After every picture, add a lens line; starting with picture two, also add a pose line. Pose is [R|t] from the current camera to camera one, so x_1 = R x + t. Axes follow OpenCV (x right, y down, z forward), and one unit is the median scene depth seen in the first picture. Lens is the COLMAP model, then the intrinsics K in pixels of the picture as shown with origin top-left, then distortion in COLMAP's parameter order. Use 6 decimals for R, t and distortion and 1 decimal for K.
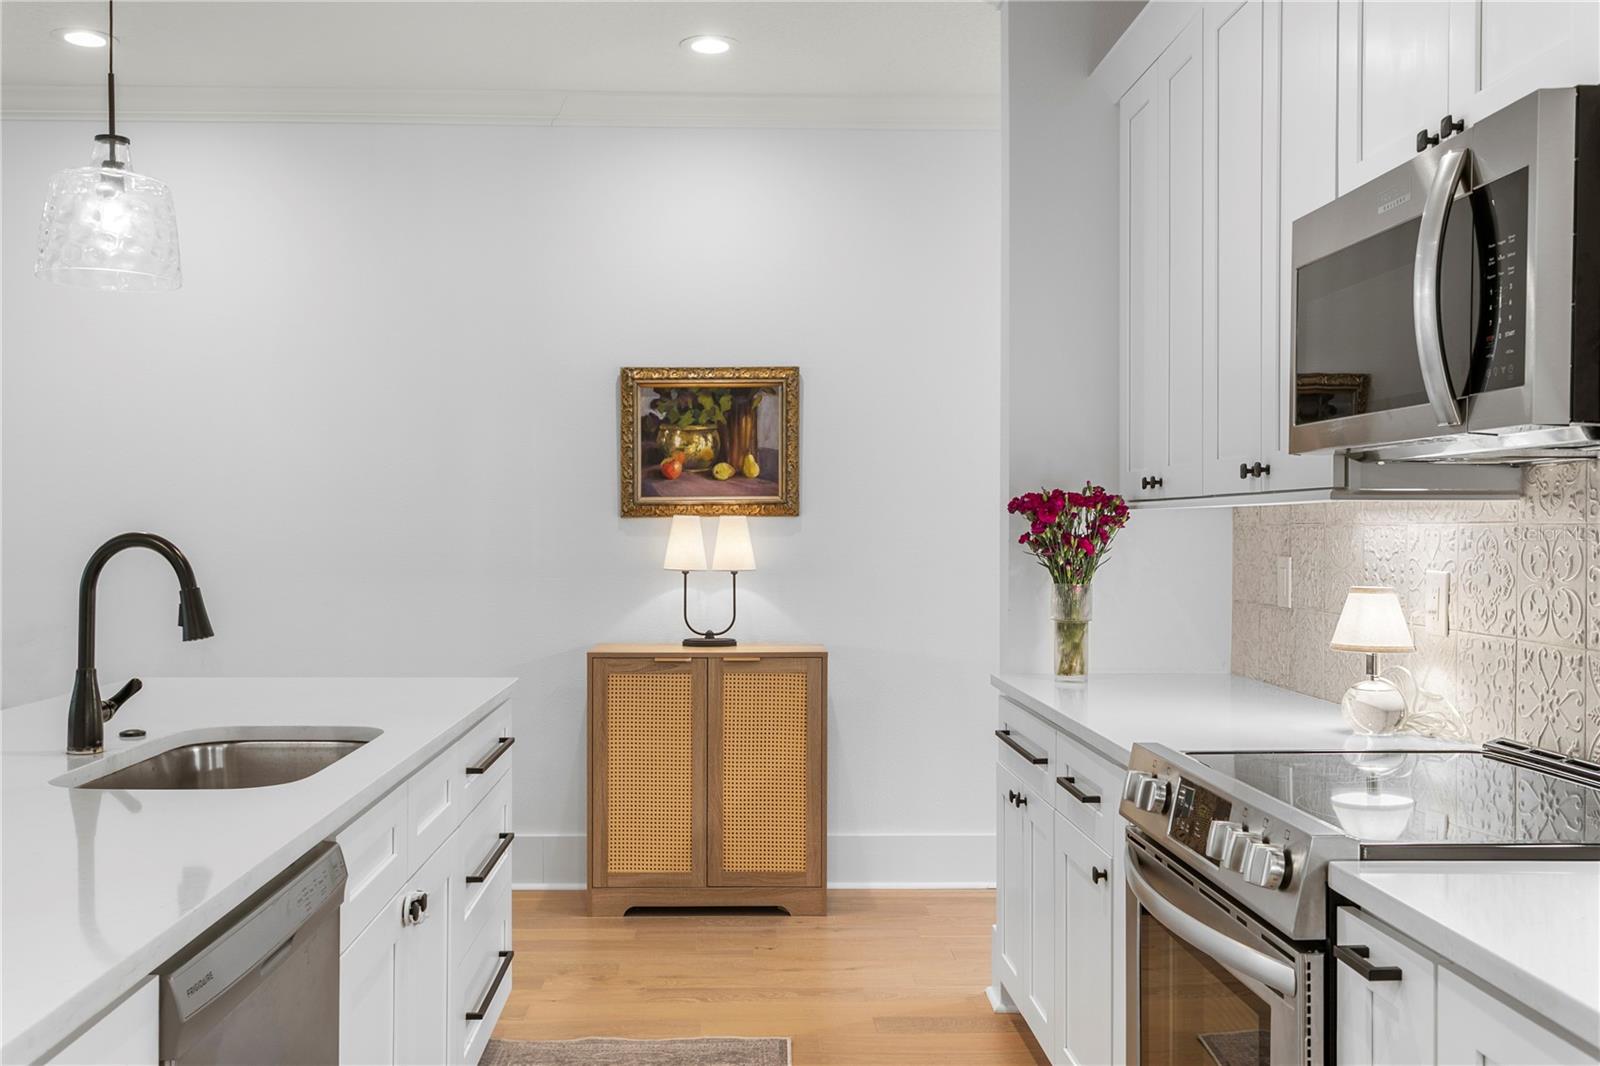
lens RADIAL K [[1458.7, 0, 768.8], [0, 1458.7, 538.4], [0, 0, 1]] dist [0.012688, 0.008184]
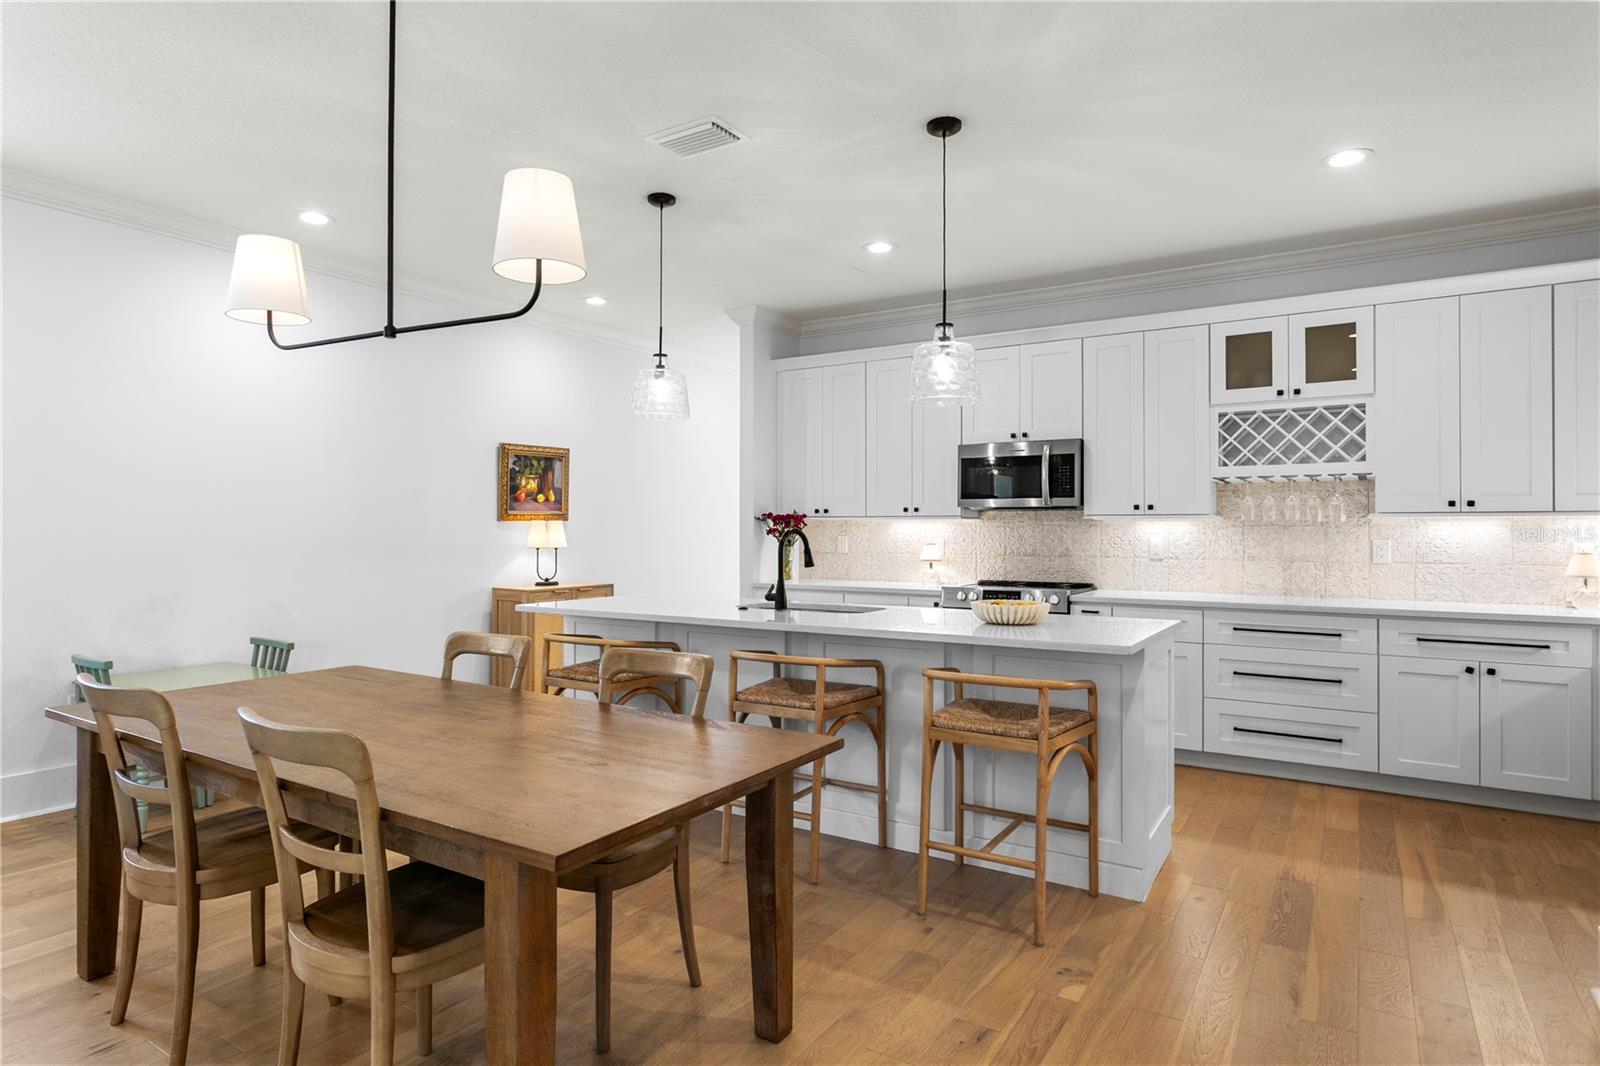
lens RADIAL K [[899.3, 0, 775.0], [0, 899.3, 522.0], [0, 0, 1]] dist [-0.000183, 0.001177]
pose [[0.568272, 0.003999, 0.822831, -0.871947], [0.005673, 0.999945, -0.008777, -0.000824], [-0.822821, 0.009656, 0.568218, 0.036825]]
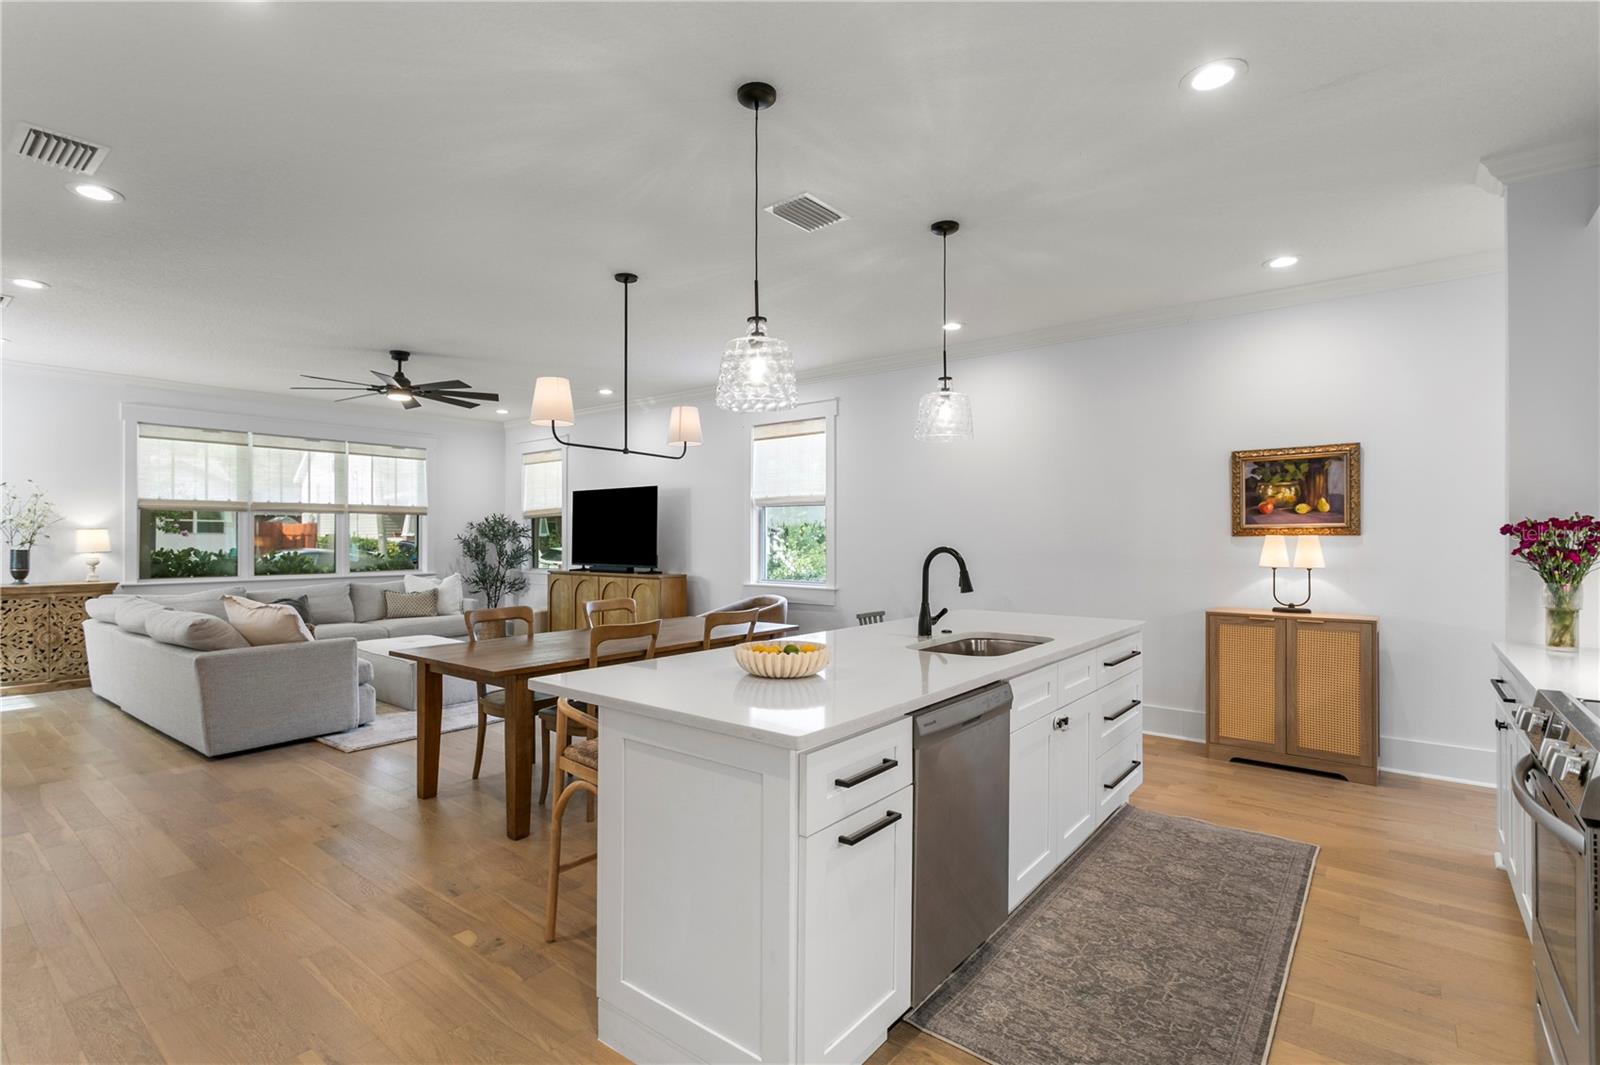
lens RADIAL K [[757.5, 0, 772.3], [0, 757.5, 536.1], [0, 0, 1]] dist [0.005133, 0.000733]
pose [[0.754941, -0.003806, -0.655781, 0.081665], [-0.003224, 0.999950, -0.009514, -0.004202], [0.655784, 0.009296, 0.754891, -0.058324]]
